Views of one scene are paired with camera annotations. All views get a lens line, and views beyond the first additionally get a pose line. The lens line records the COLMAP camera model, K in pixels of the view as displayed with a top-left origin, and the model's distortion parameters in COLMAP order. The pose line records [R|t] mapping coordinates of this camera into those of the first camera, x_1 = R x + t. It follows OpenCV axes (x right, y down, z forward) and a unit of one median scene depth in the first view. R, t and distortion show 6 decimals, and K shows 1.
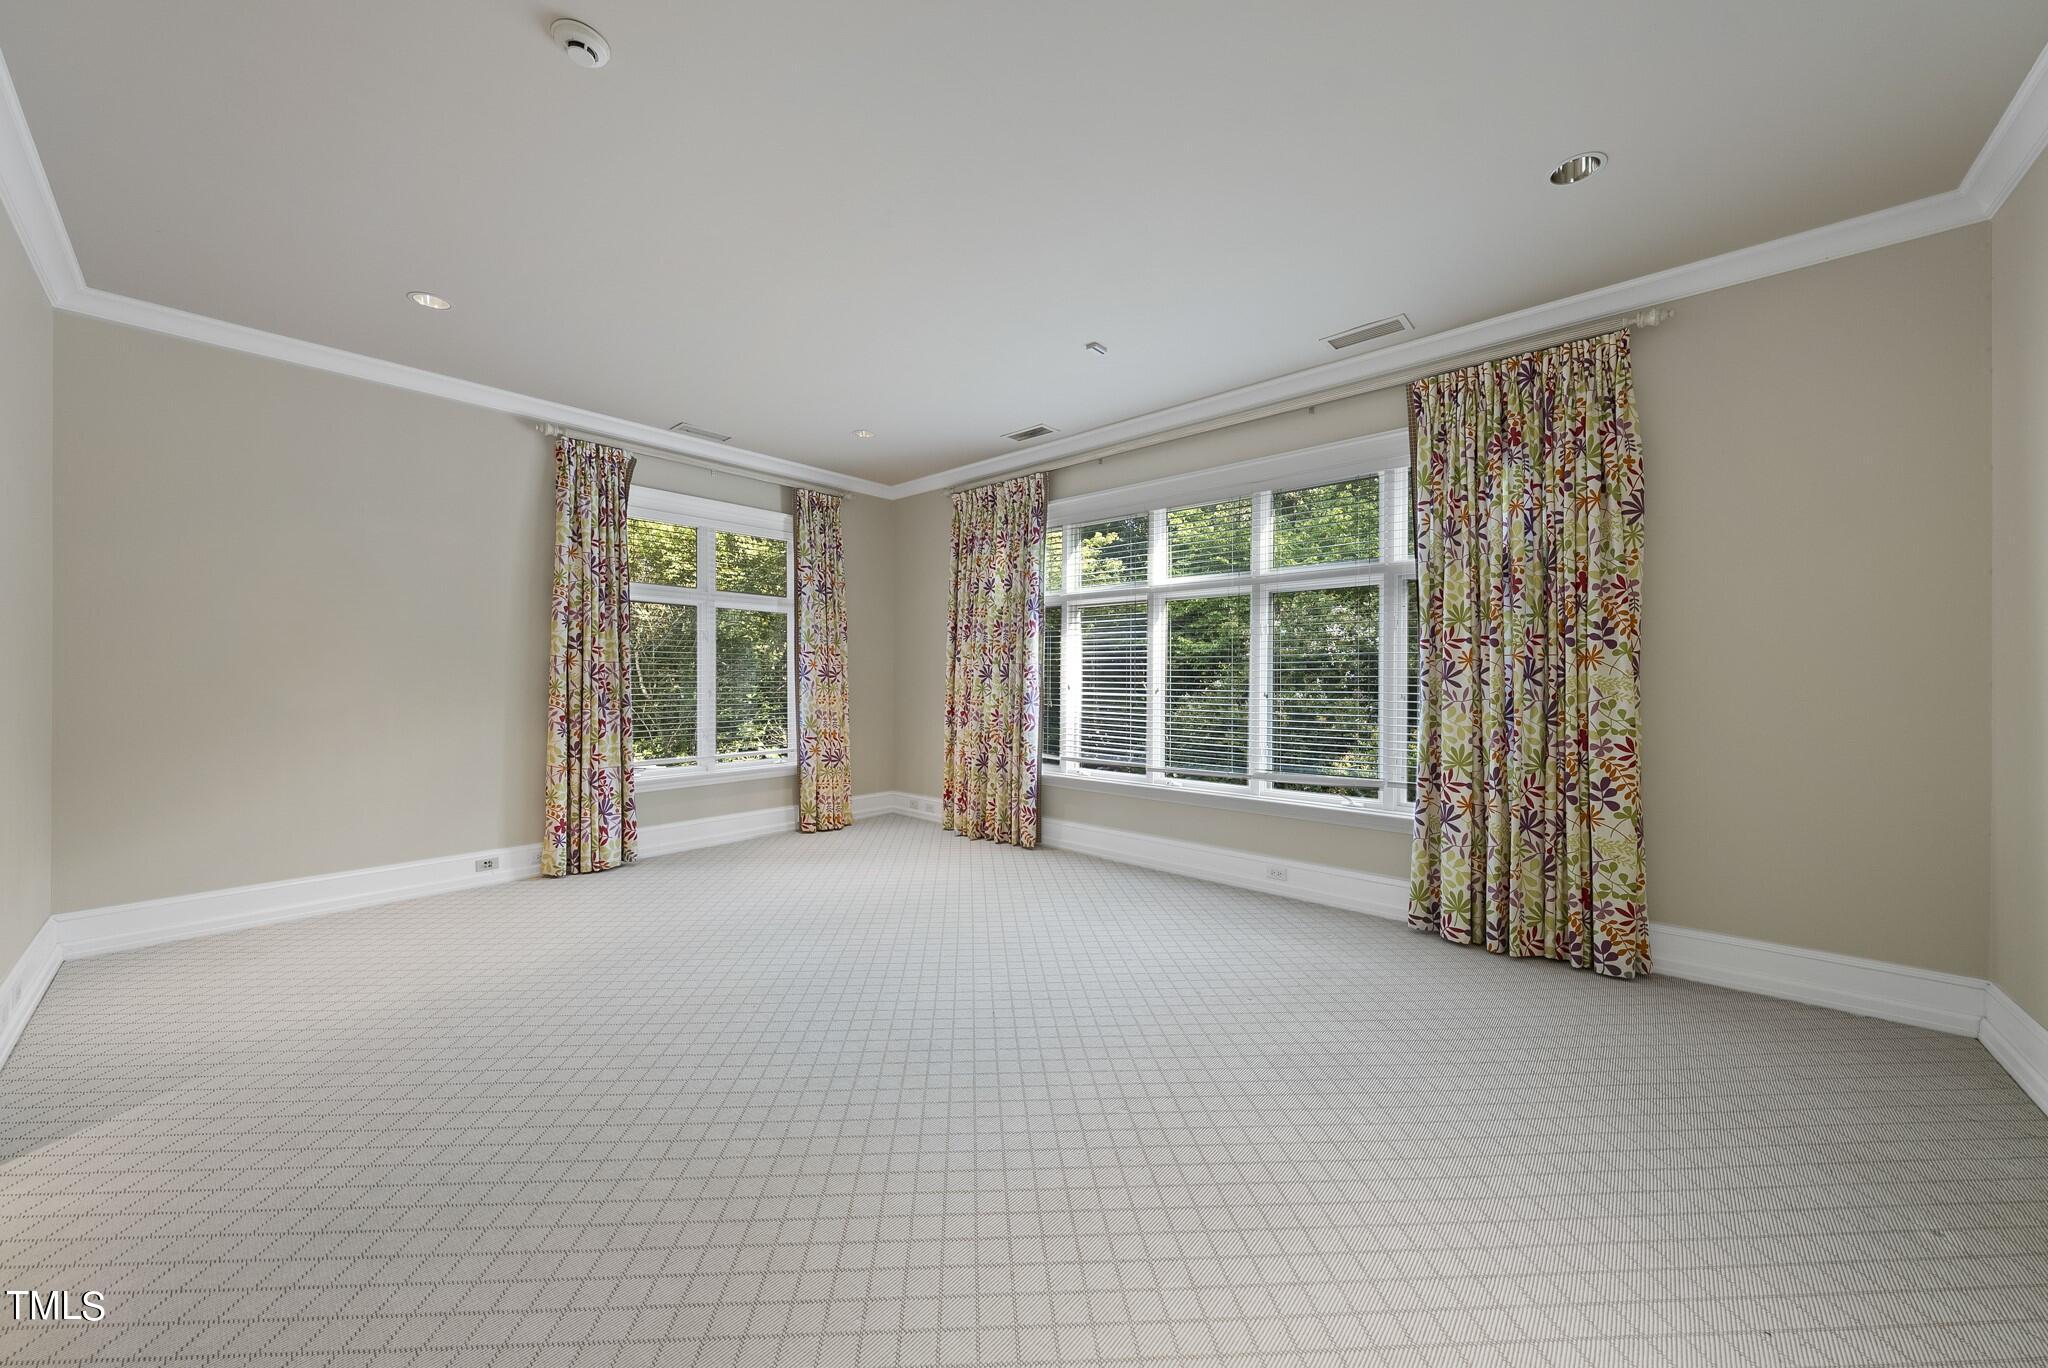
lens RADIAL K [[718.5, 0, 1033.8], [0, 718.5, 680.1], [0, 0, 1]] dist [-0.004242, 0.000503]
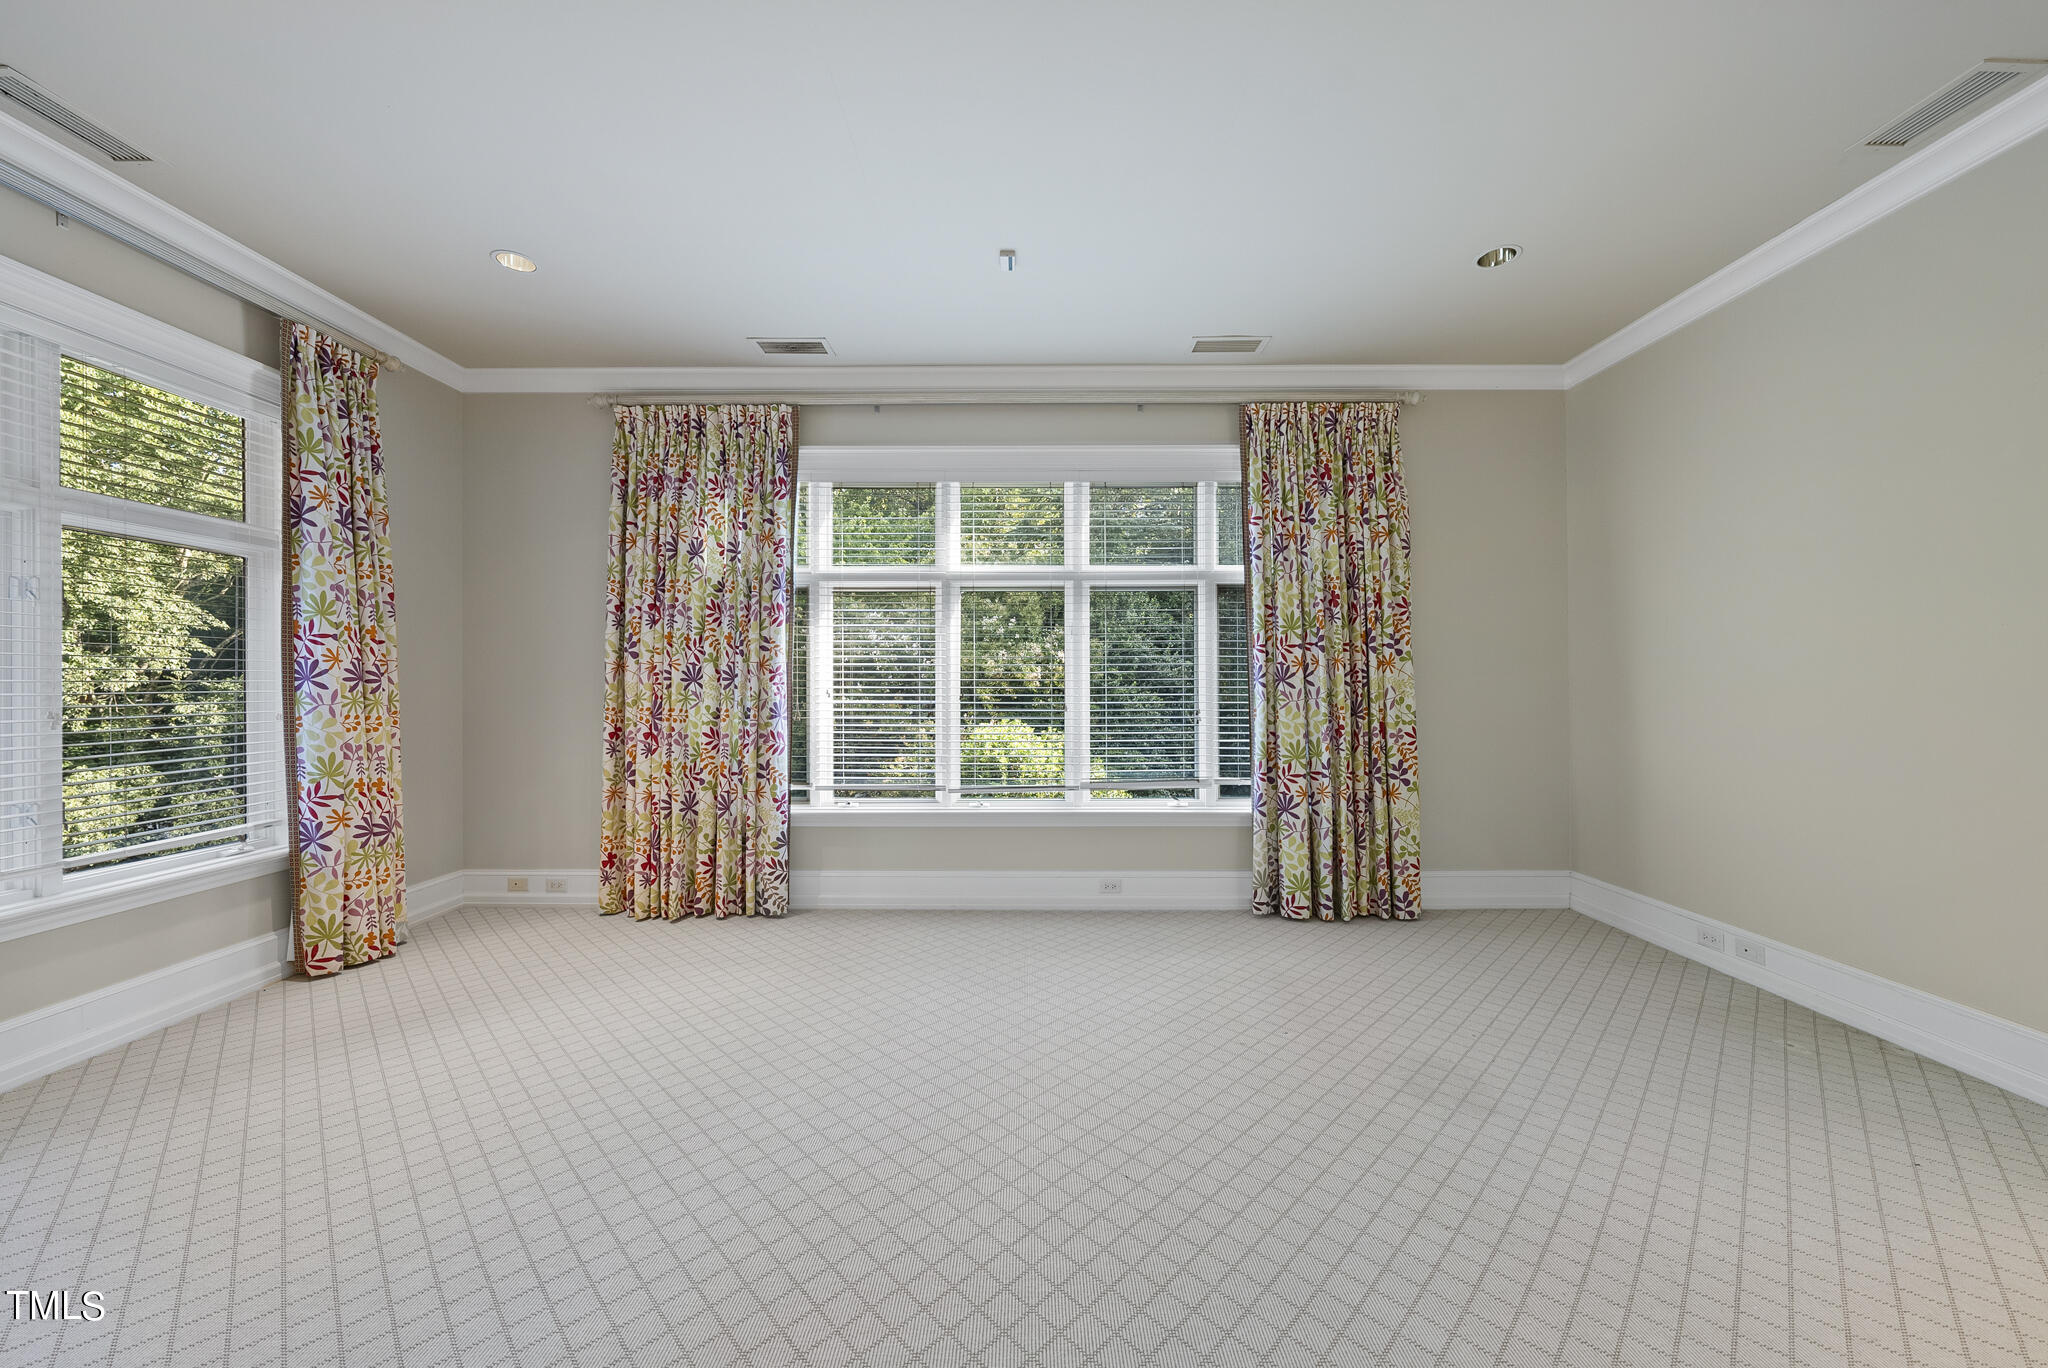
lens RADIAL K [[718.5, 0, 1022.1], [0, 718.5, 680.4], [0, 0, 1]] dist [-0.004242, 0.000503]
pose [[0.753983, -0.002029, 0.656891, -0.295747], [0.006274, 0.999972, -0.004113, -0.000129], [-0.656864, 0.007223, 0.753975, 0.286408]]
